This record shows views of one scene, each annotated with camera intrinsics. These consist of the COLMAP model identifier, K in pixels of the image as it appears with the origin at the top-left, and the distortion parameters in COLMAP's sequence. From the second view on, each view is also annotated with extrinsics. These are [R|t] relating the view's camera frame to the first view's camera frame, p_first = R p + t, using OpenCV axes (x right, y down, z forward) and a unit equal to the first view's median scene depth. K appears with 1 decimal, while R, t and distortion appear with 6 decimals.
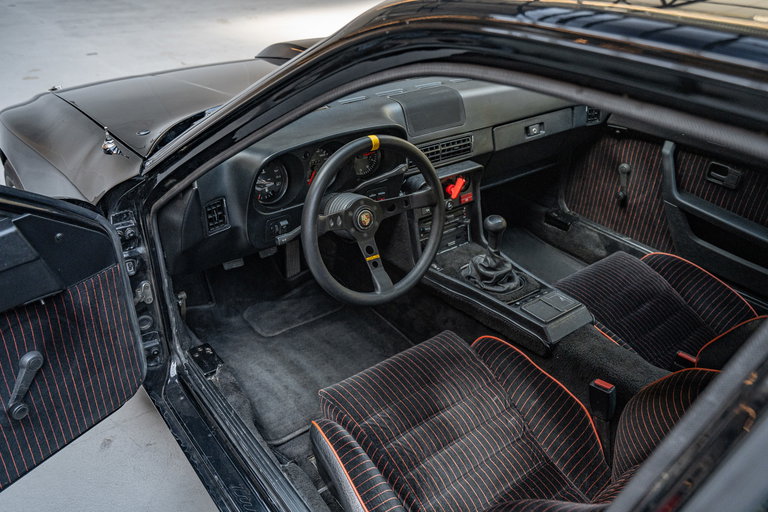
lens RADIAL K [[611.1, 0, 384.0], [0, 611.1, 256.0], [0, 0, 1]] dist [0.009990, 0.002138]
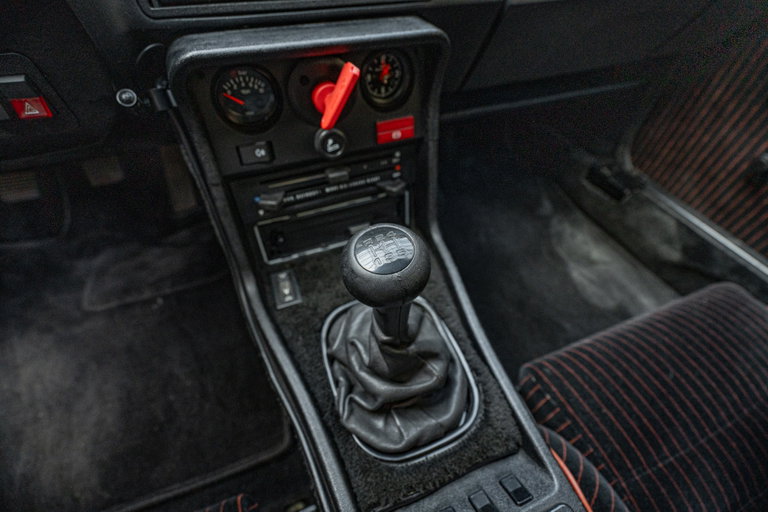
lens RADIAL K [[348.6, 0, 384.0], [0, 348.6, 256.0], [0, 0, 1]] dist [-0.009464, 0.000554]
pose [[0.964470, 0.196311, -0.176805, 0.185395], [-0.133911, 0.940139, 0.313378, -0.089235], [0.227741, -0.278567, 0.933024, 0.784703]]
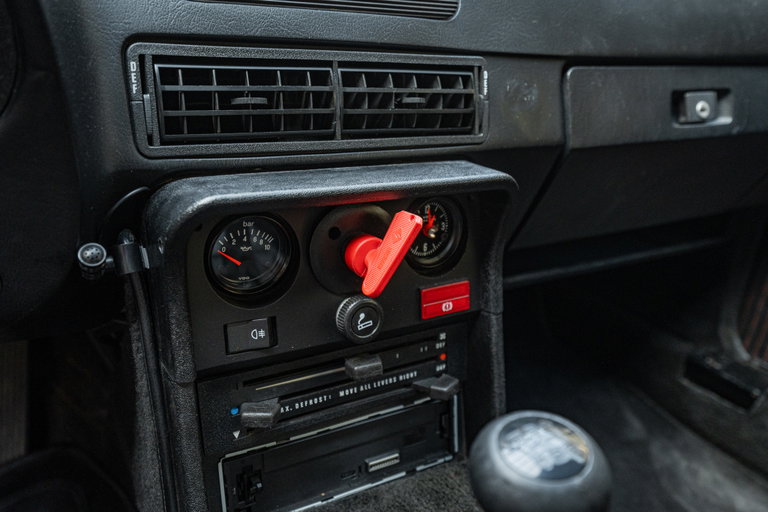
lens RADIAL K [[611.1, 0, 384.0], [0, 611.1, 256.0], [0, 0, 1]] dist [0.009990, 0.002138]
pose [[0.988832, 0.084492, -0.122773, 0.141758], [-0.102648, 0.983340, -0.150017, -0.072179], [0.108052, 0.160944, 0.981031, 0.749238]]
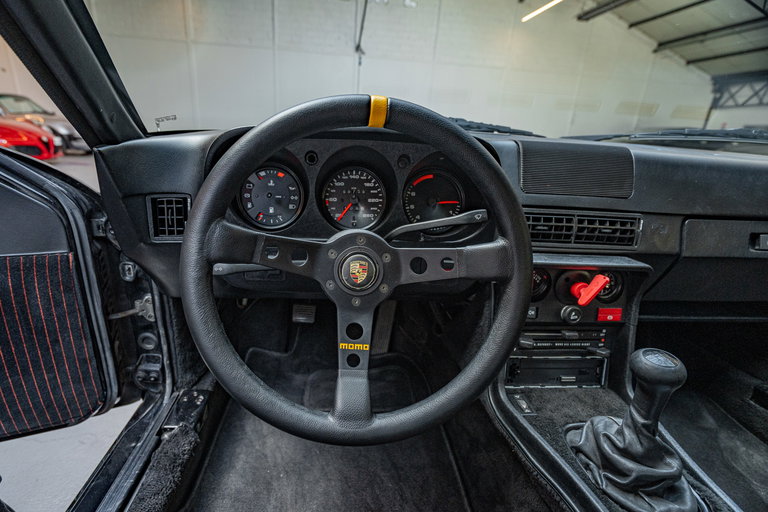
lens RADIAL K [[369.1, 0, 365.5], [0, 369.1, 264.6], [0, 0, 1]] dist [-0.011960, 0.001106]
pose [[0.837149, 0.198940, -0.509513, 0.109262], [-0.302443, 0.944515, -0.128138, -0.020719], [0.455751, 0.261369, 0.850868, 0.569285]]
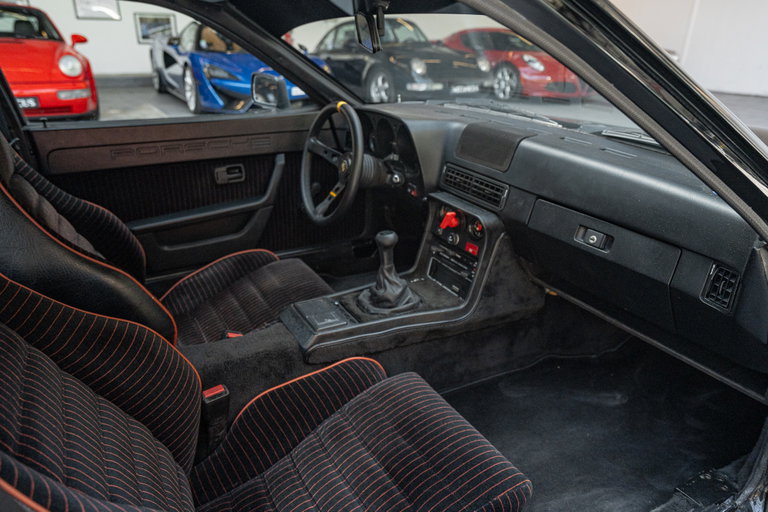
lens RADIAL K [[541.6, 0, 384.0], [0, 541.6, 256.0], [0, 0, 1]] dist [-0.000865, 0.000004]
pose [[-0.124856, 0.363499, -0.923190, 0.895417], [-0.520508, 0.768150, 0.372850, -0.318817], [0.844679, 0.527080, 0.093296, 0.839255]]
